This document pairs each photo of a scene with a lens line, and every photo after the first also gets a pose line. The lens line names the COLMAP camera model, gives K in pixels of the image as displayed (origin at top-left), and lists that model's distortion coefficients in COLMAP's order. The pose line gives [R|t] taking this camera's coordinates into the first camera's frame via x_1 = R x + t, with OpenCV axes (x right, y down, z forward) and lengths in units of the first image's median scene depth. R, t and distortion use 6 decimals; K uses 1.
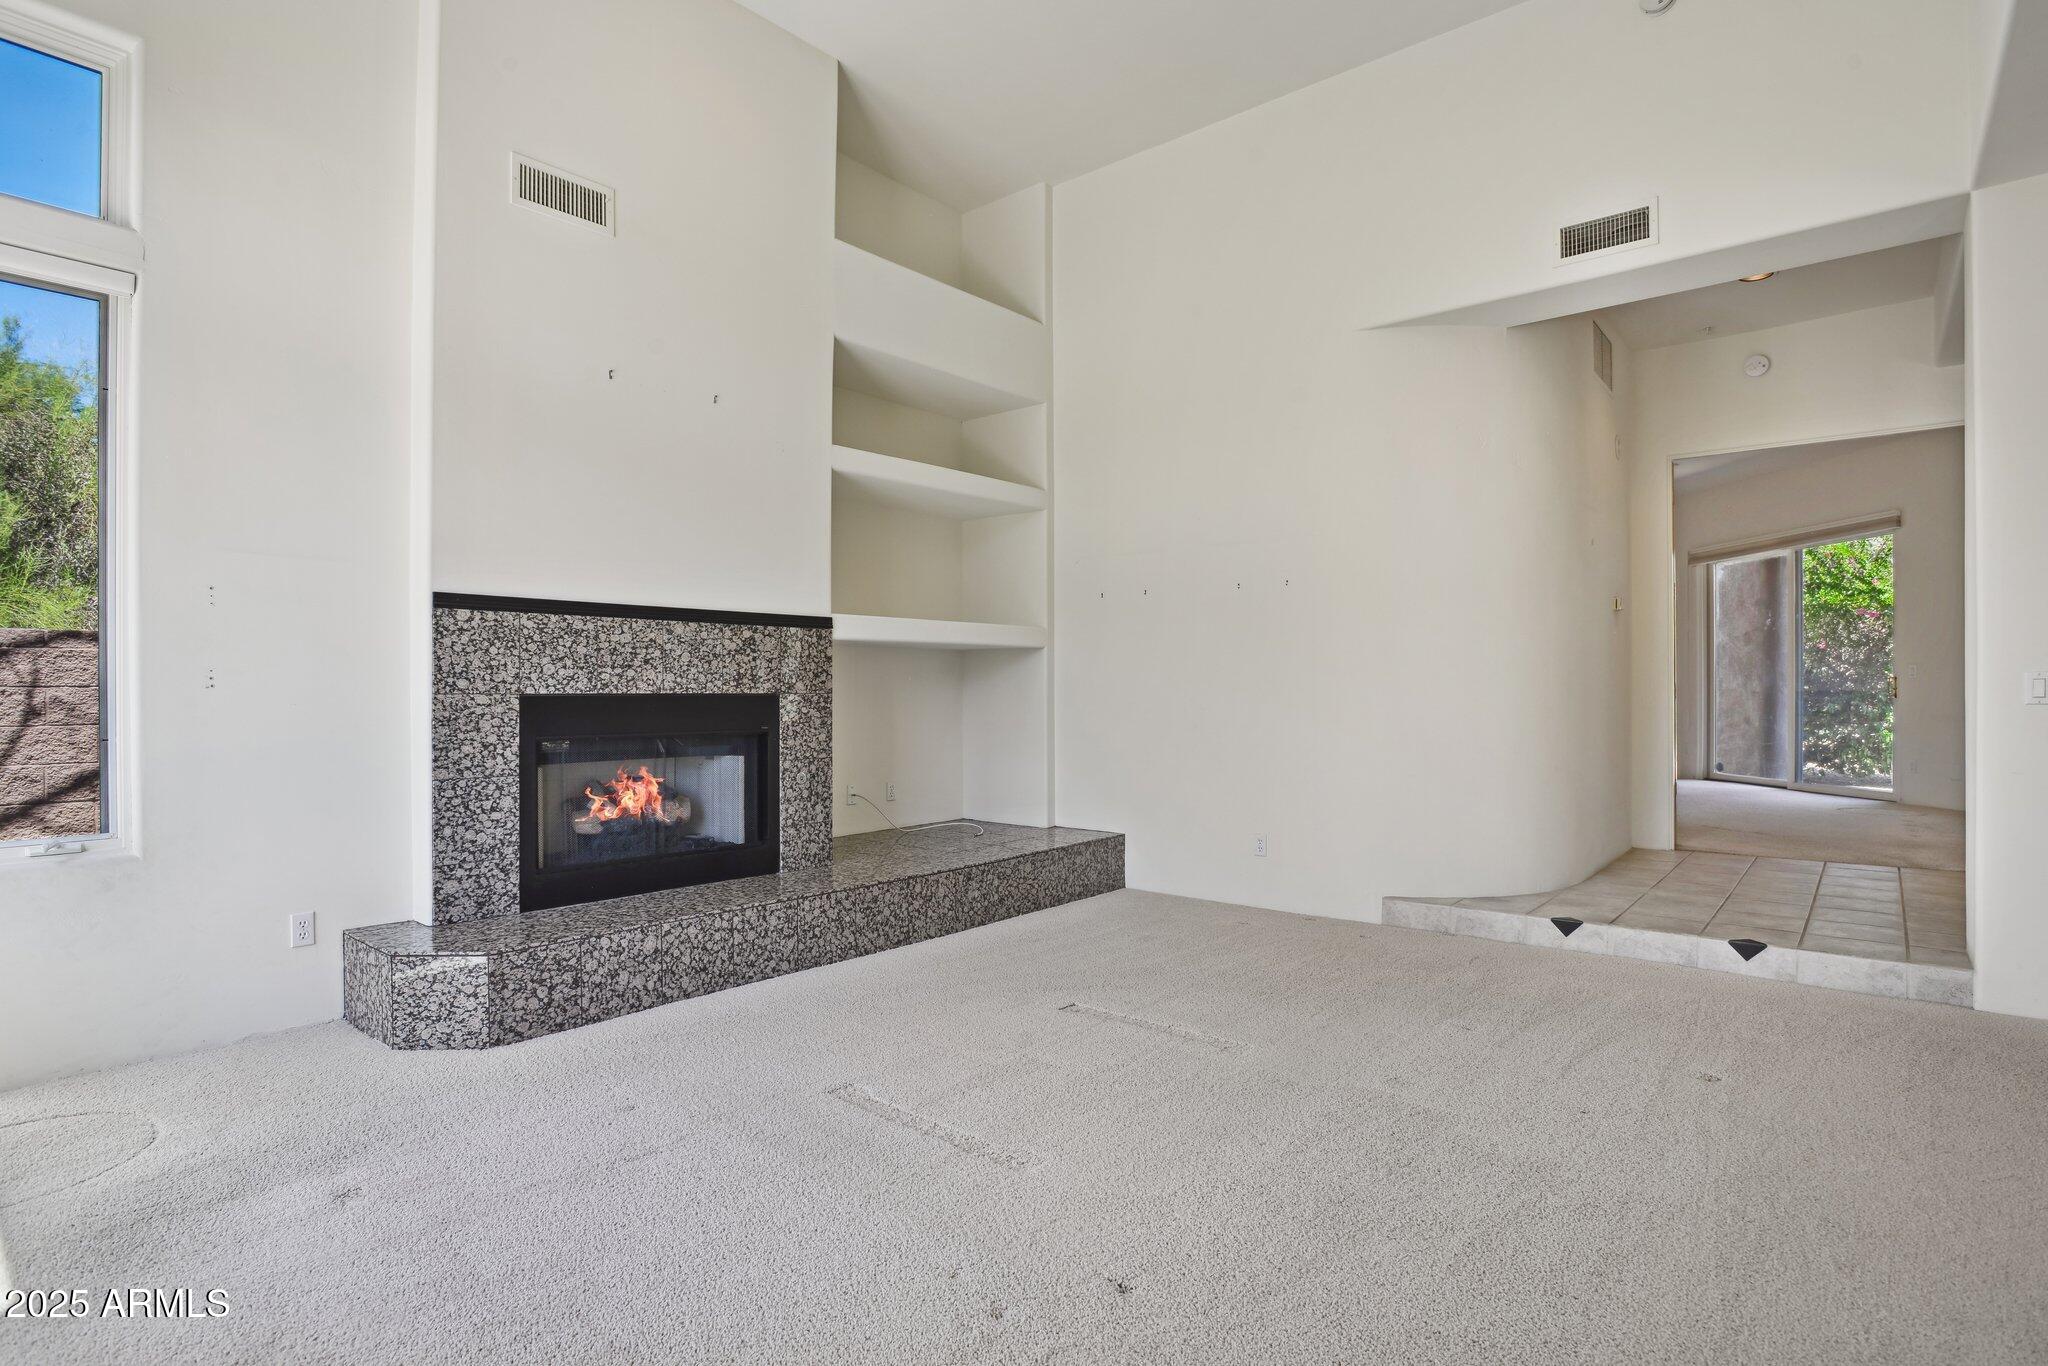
lens RADIAL K [[1078.1, 0, 1022.3], [0, 1078.1, 659.1], [0, 0, 1]] dist [-0.006554, -0.001235]
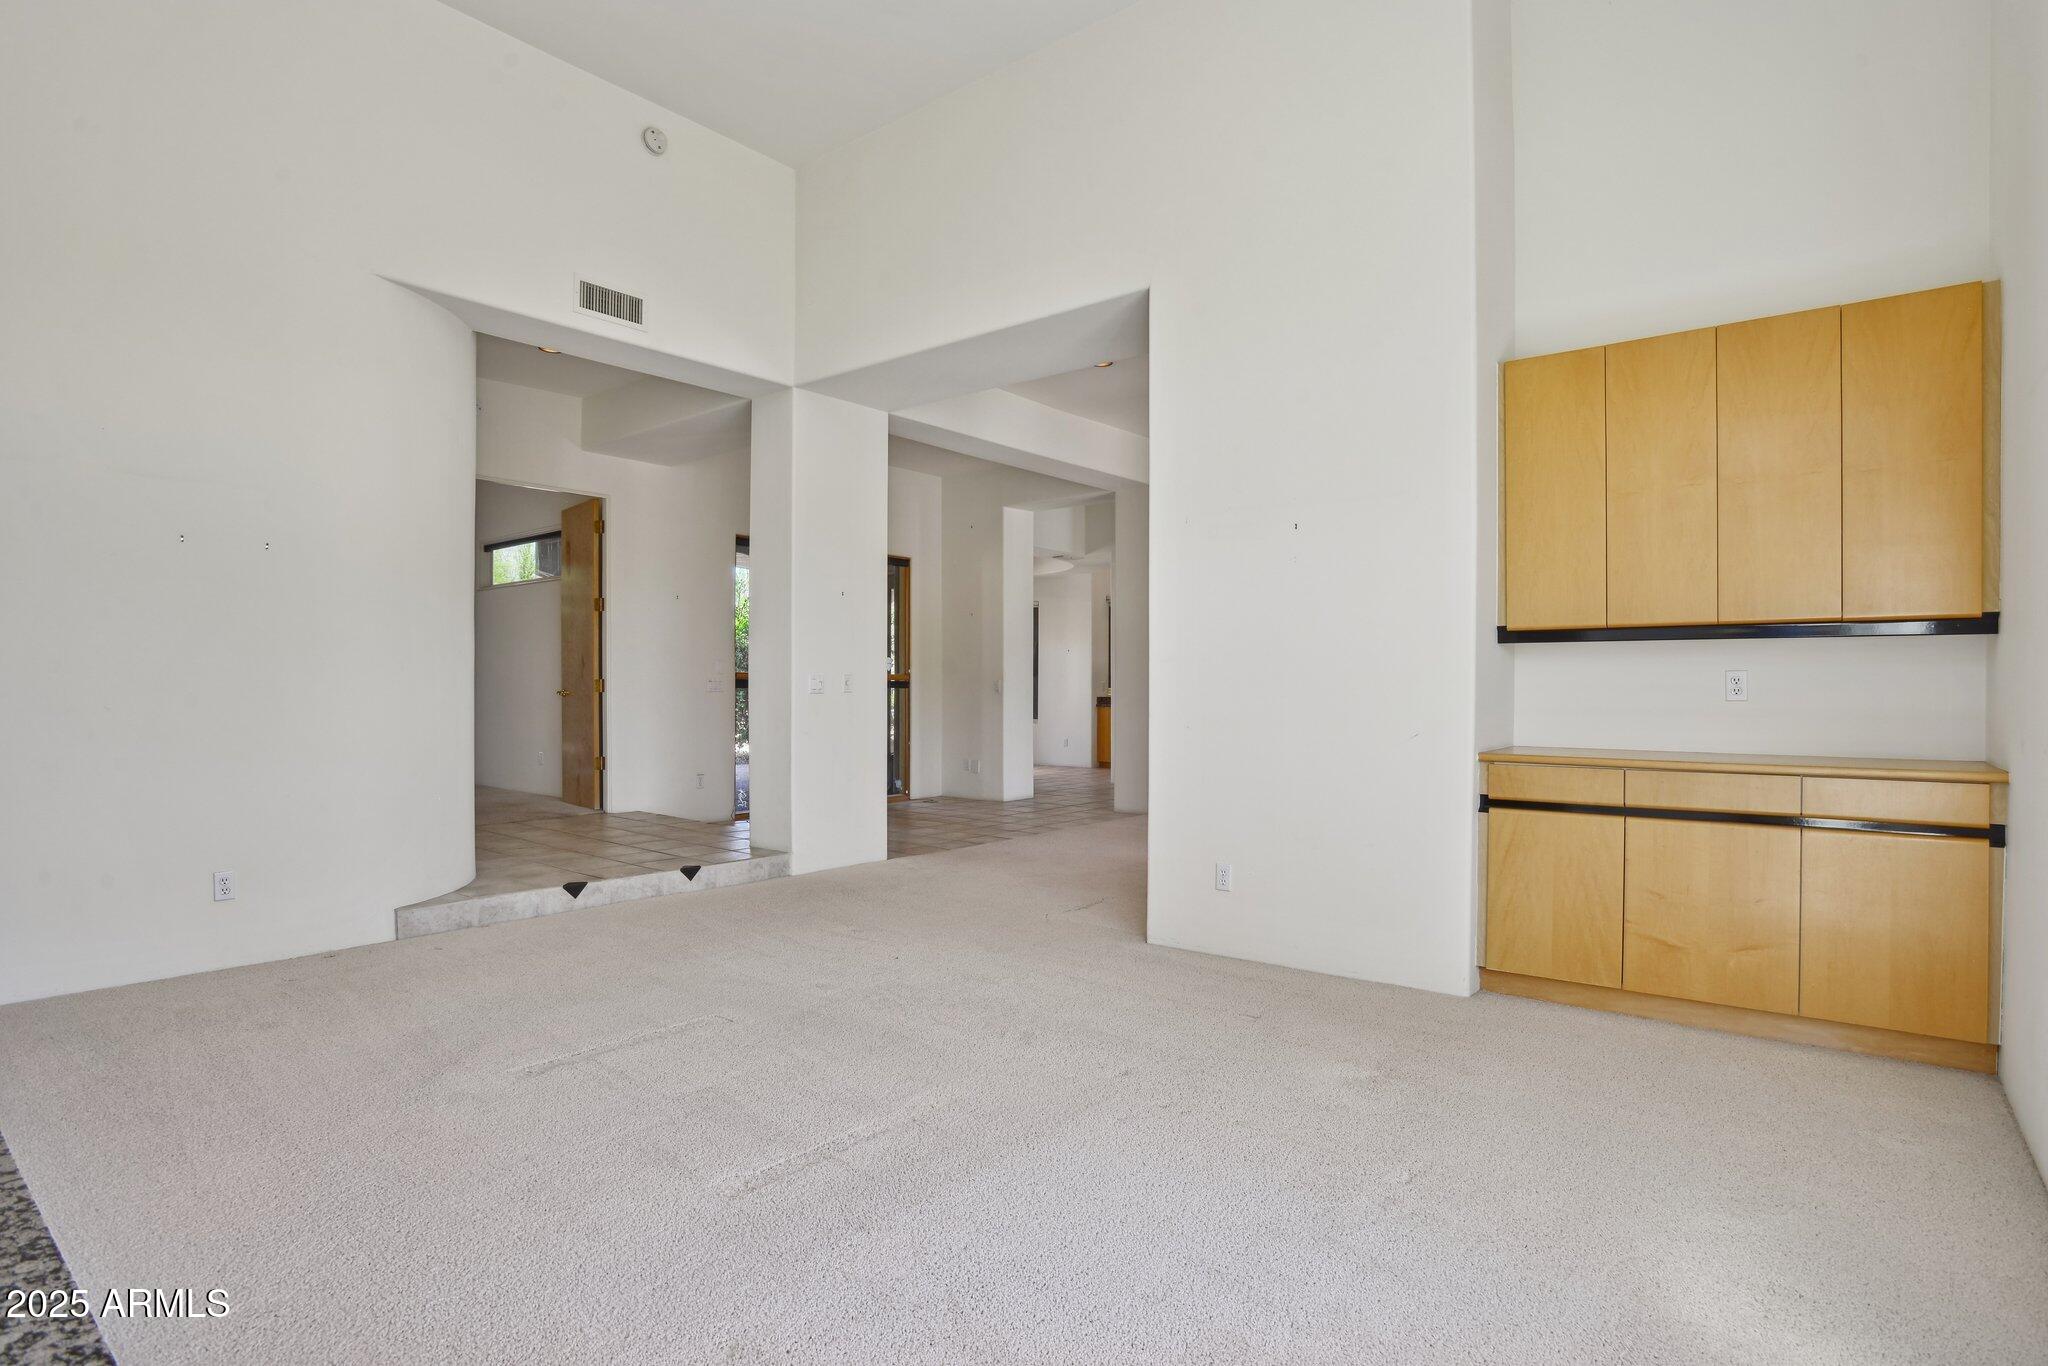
lens RADIAL K [[1052.9, 0, 1032.1], [0, 1052.9, 690.1], [0, 0, 1]] dist [-0.041155, 0.001008]
pose [[-0.014812, -0.000283, 0.999890, -0.532335], [-0.029138, 0.999575, -0.000149, 0.017928], [-0.999466, -0.029137, -0.014814, 0.458860]]
